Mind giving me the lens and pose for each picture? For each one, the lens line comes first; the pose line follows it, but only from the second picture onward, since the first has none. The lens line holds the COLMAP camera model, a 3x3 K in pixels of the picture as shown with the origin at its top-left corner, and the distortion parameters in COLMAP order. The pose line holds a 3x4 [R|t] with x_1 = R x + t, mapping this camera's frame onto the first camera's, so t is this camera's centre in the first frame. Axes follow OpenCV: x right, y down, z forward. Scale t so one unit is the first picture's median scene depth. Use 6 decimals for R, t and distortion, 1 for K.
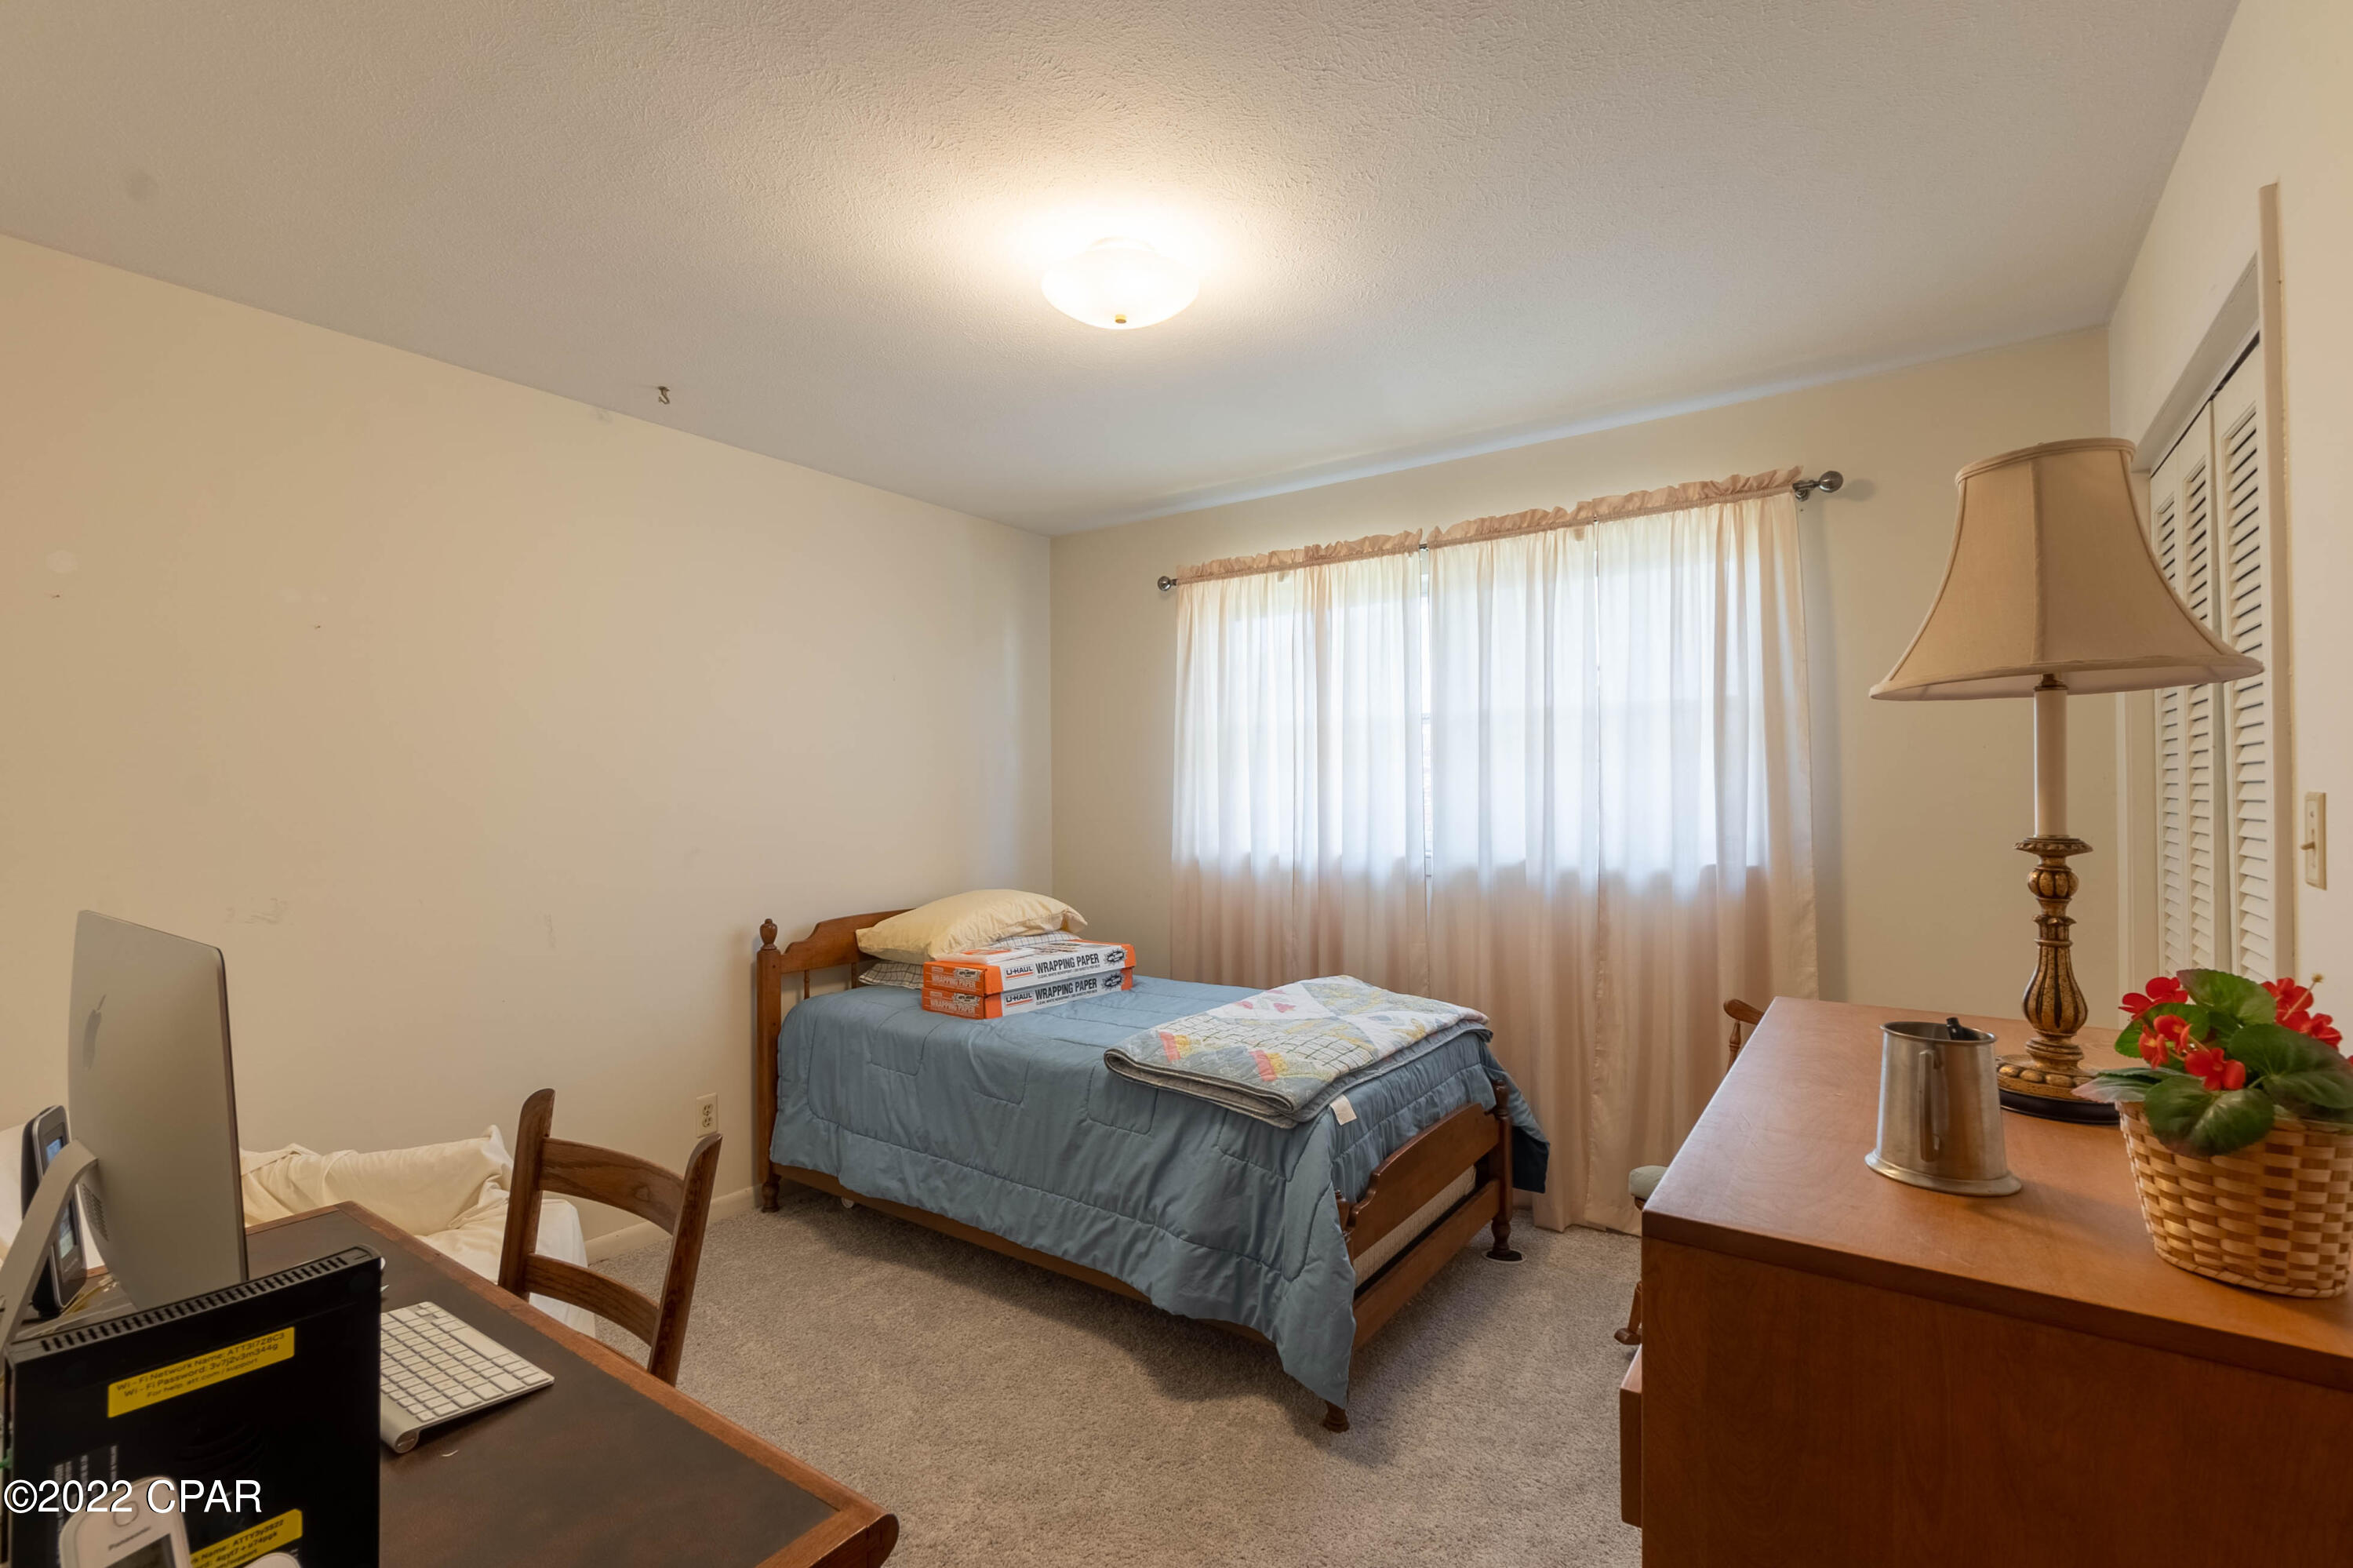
lens RADIAL K [[1046.3, 0, 1163.5], [0, 1046.3, 789.7], [0, 0, 1]] dist [-0.001733, -0.000943]
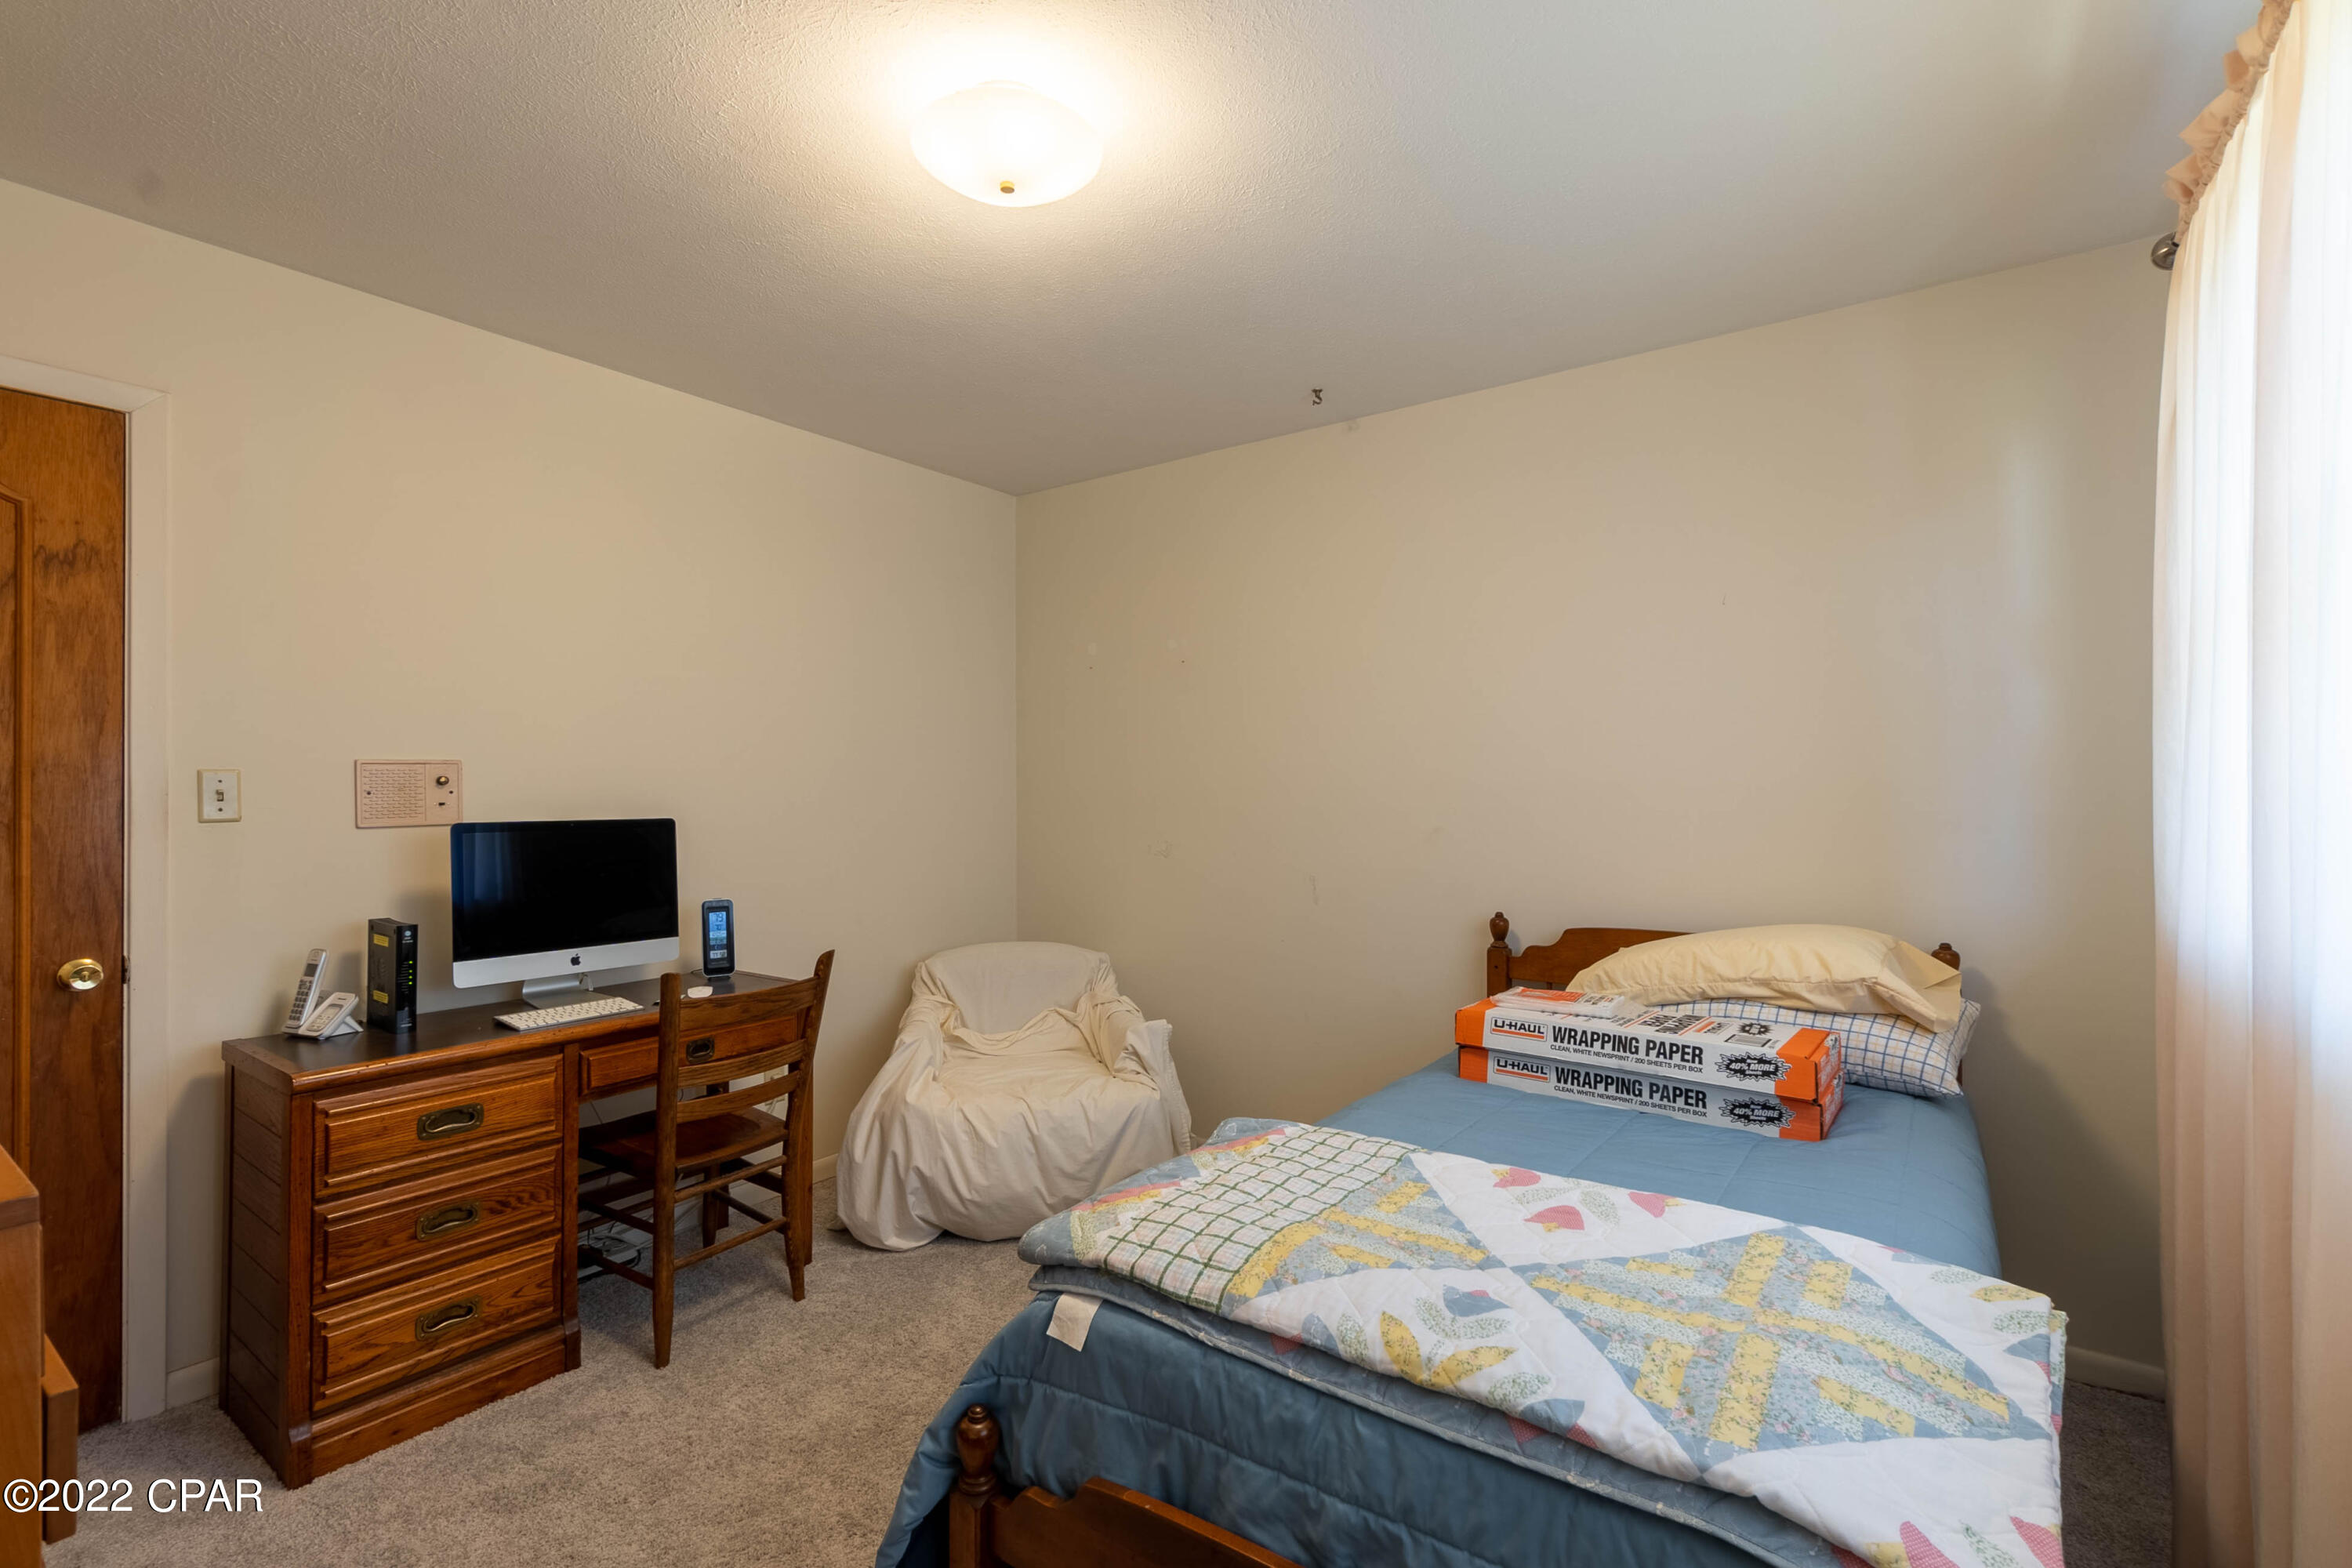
lens RADIAL K [[1045.8, 0, 1161.6], [0, 1045.8, 783.7], [0, 0, 1]] dist [-0.001733, -0.000943]
pose [[-0.008705, -0.000049, -0.999962, 0.514100], [0.008655, 0.999963, -0.000124, 0.013389], [0.999925, -0.008656, -0.008704, 0.741116]]
